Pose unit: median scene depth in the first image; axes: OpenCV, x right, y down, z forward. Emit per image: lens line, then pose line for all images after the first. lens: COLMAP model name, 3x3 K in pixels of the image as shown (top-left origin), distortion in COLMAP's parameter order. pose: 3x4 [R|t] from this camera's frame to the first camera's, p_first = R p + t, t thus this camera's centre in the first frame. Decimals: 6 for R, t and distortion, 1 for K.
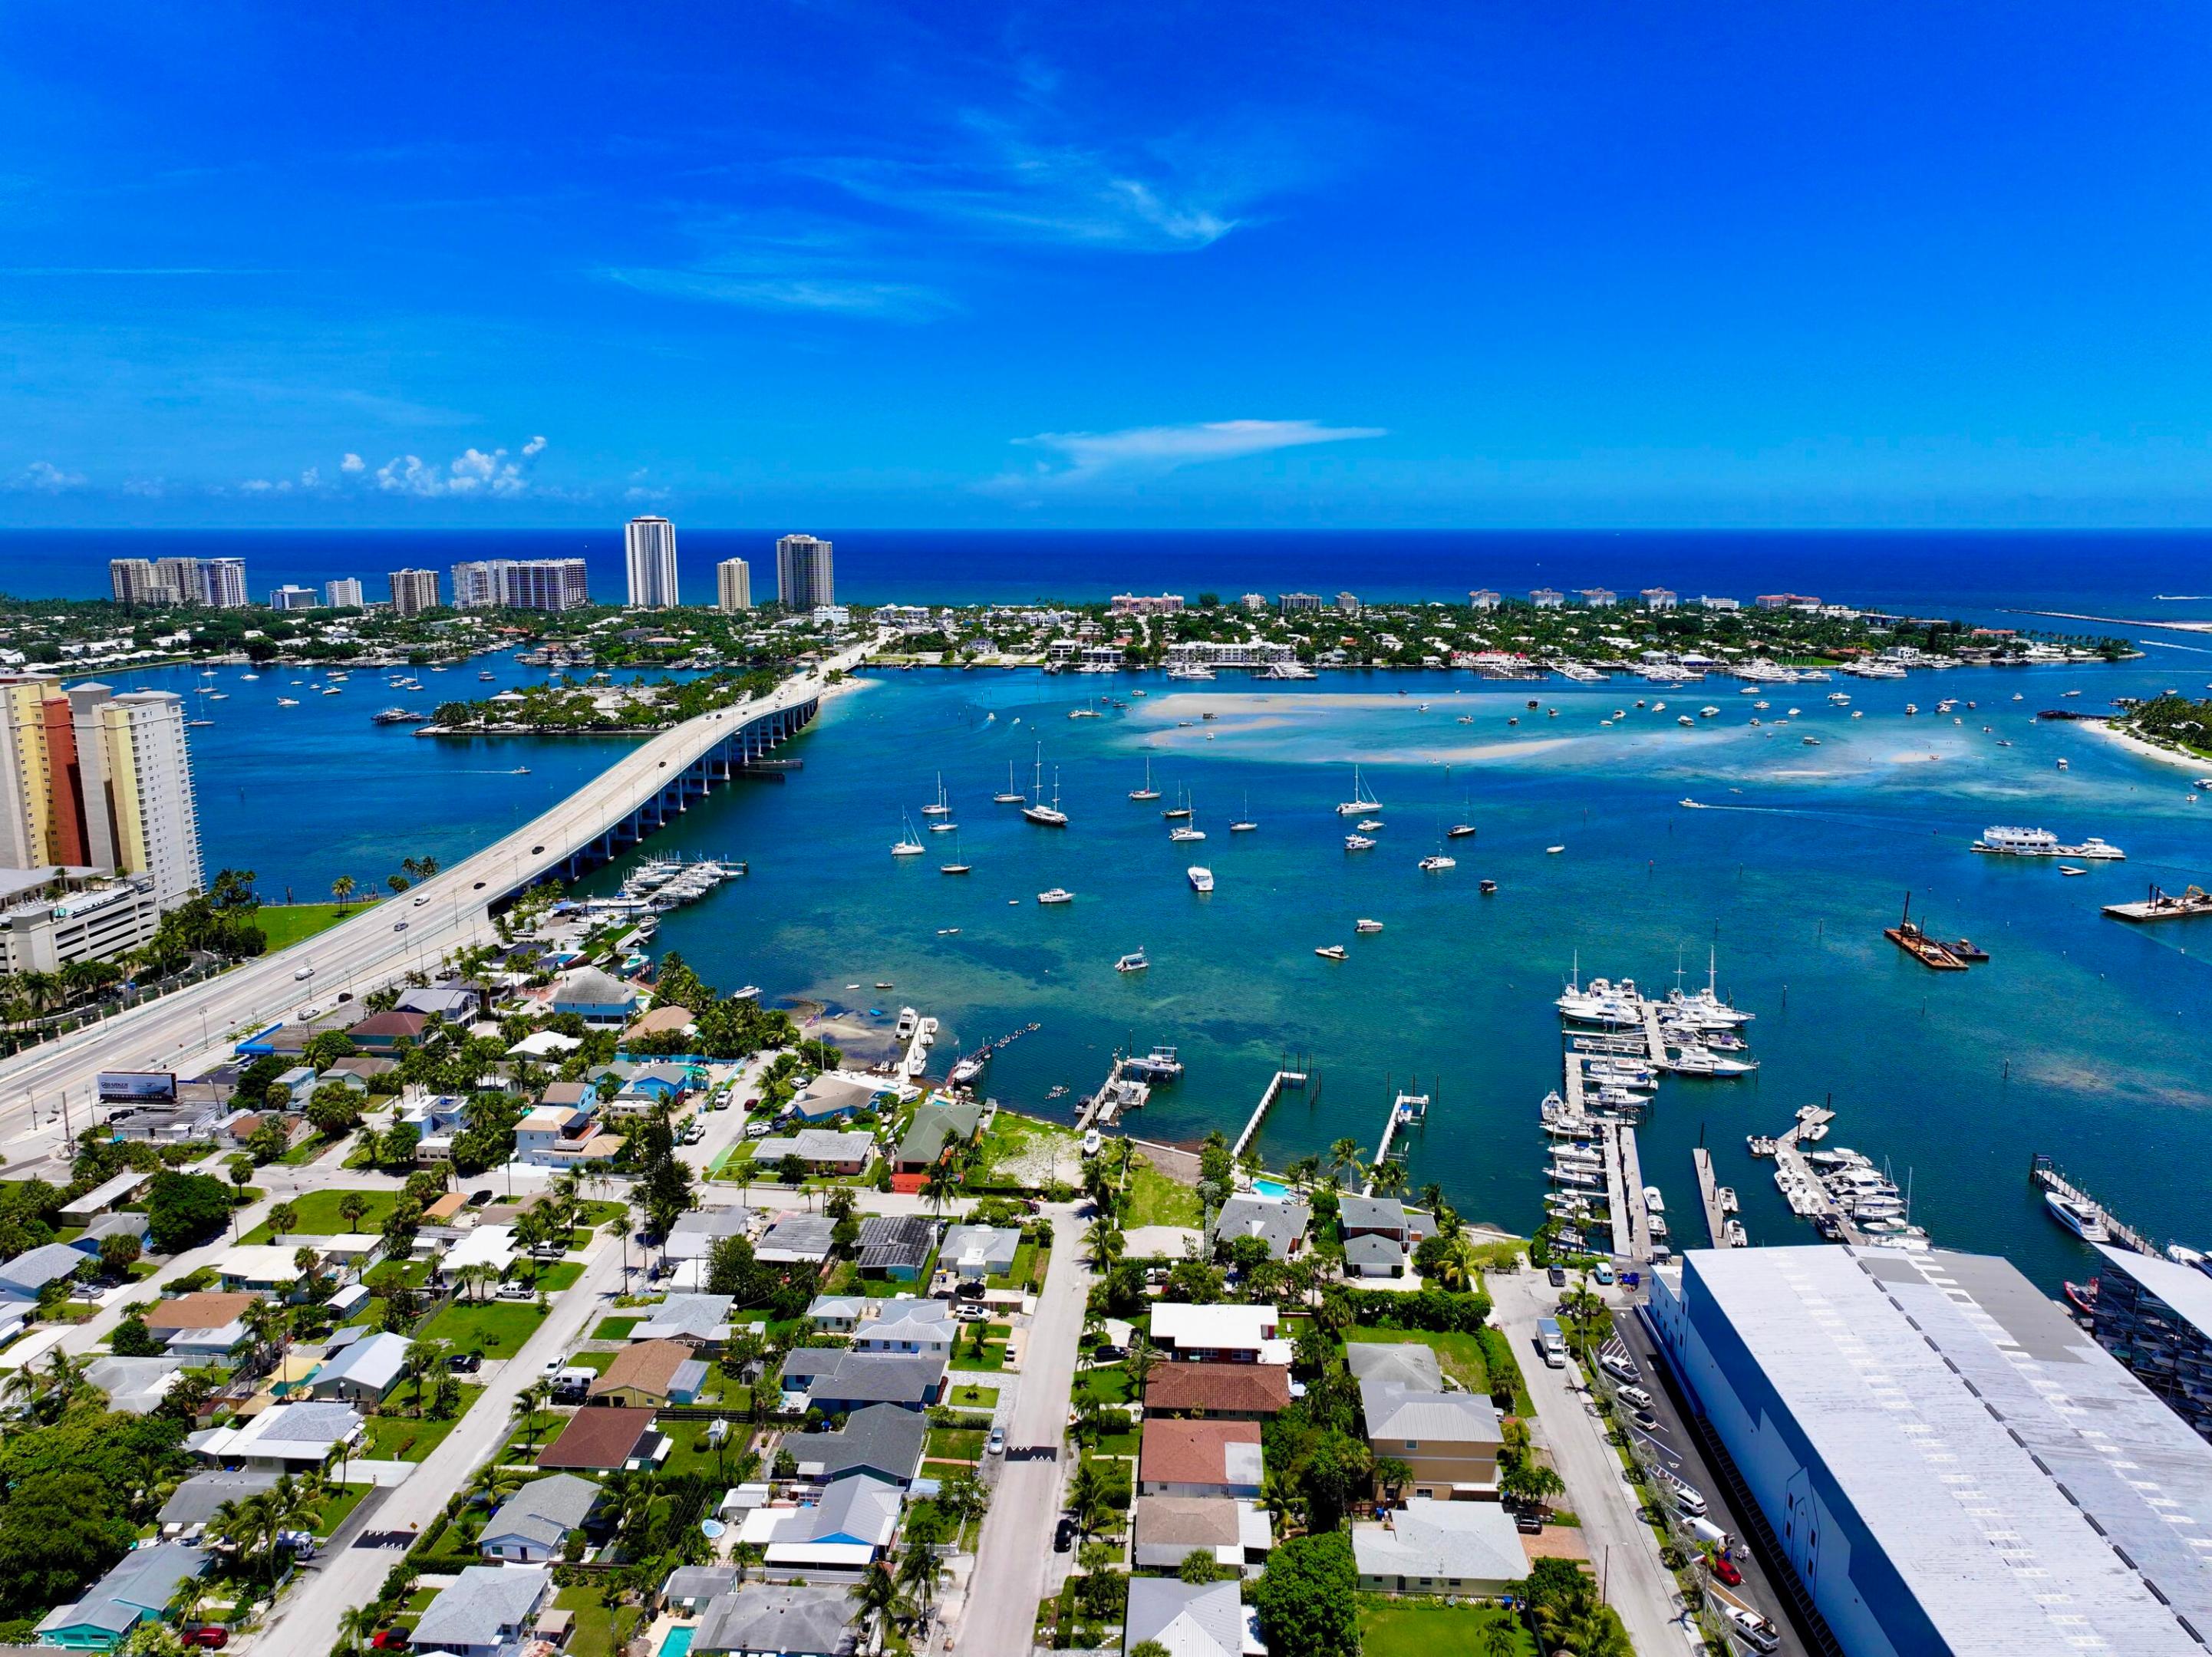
lens RADIAL K [[1550.3, 0, 1114.5], [0, 1550.3, 817.9], [0, 0, 1]] dist [0.004769, 0.009756]
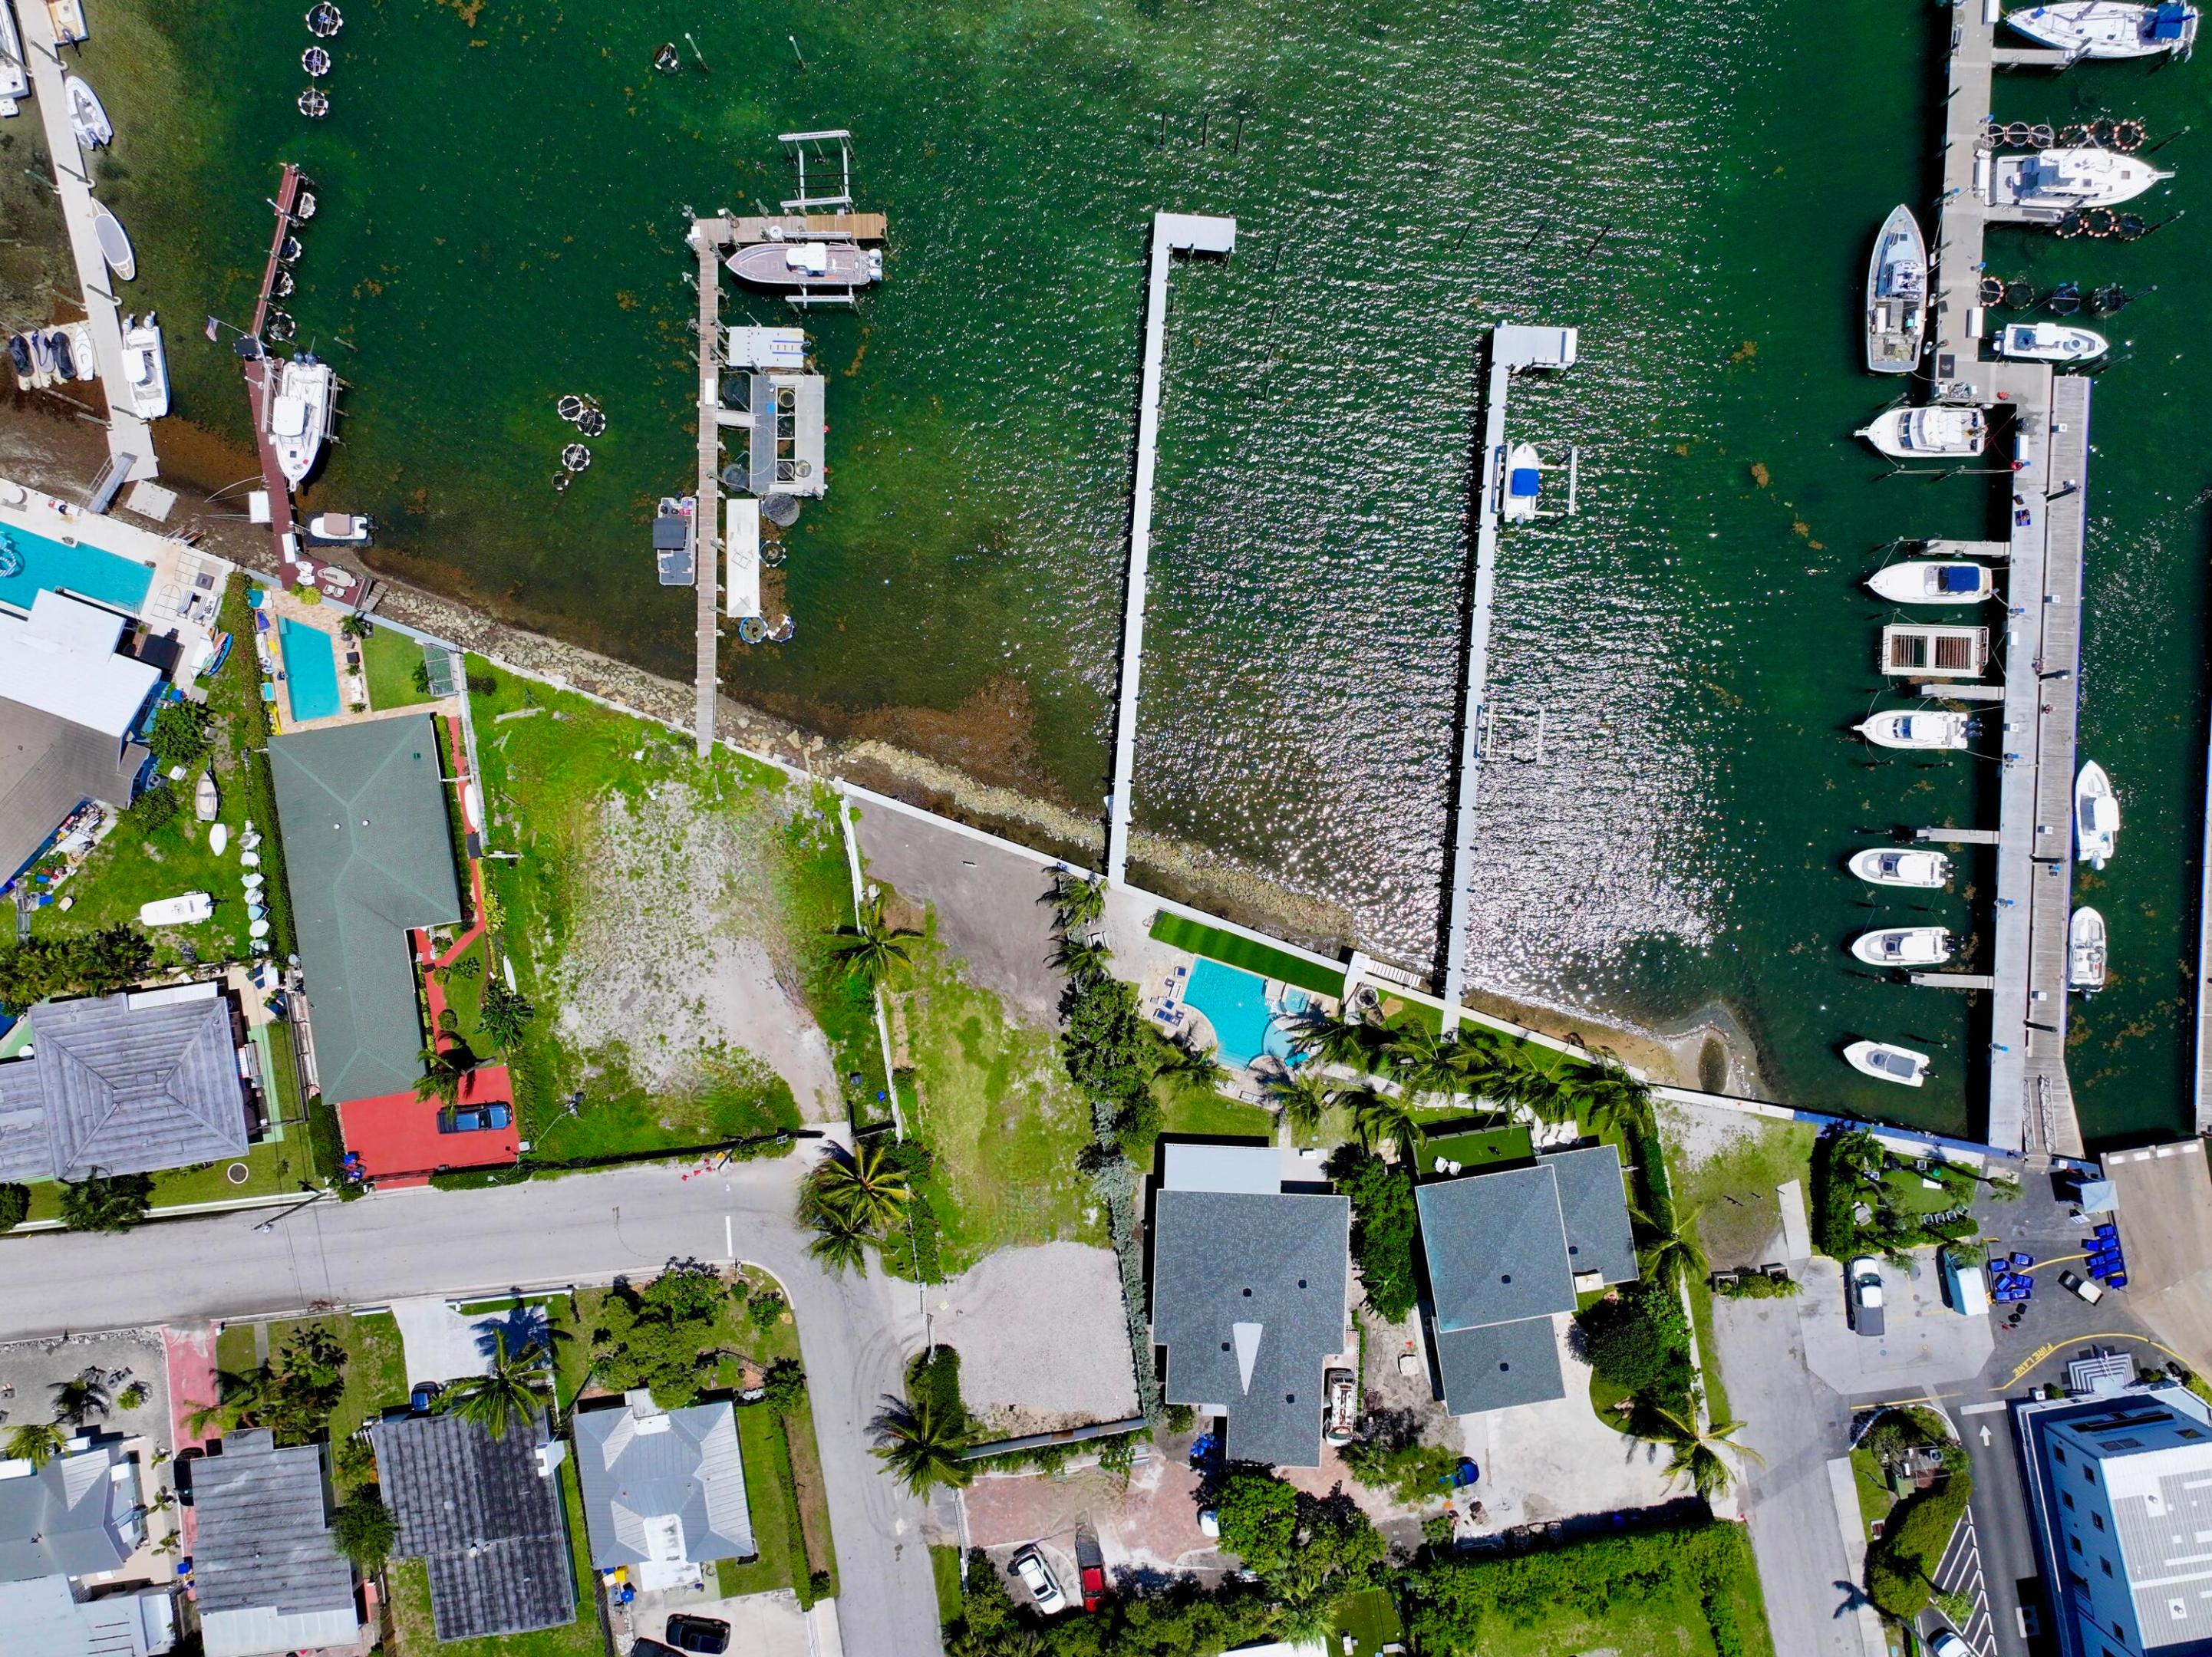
lens RADIAL K [[1550.3, 0, 1114.5], [0, 1550.3, 817.9], [0, 0, 1]] dist [0.004769, 0.009756]
pose [[0.975455, -0.220185, -0.002425, 0.056437], [0.044882, 0.188028, 0.981138, -0.132950], [-0.215576, -0.957164, 0.193295, 0.673382]]
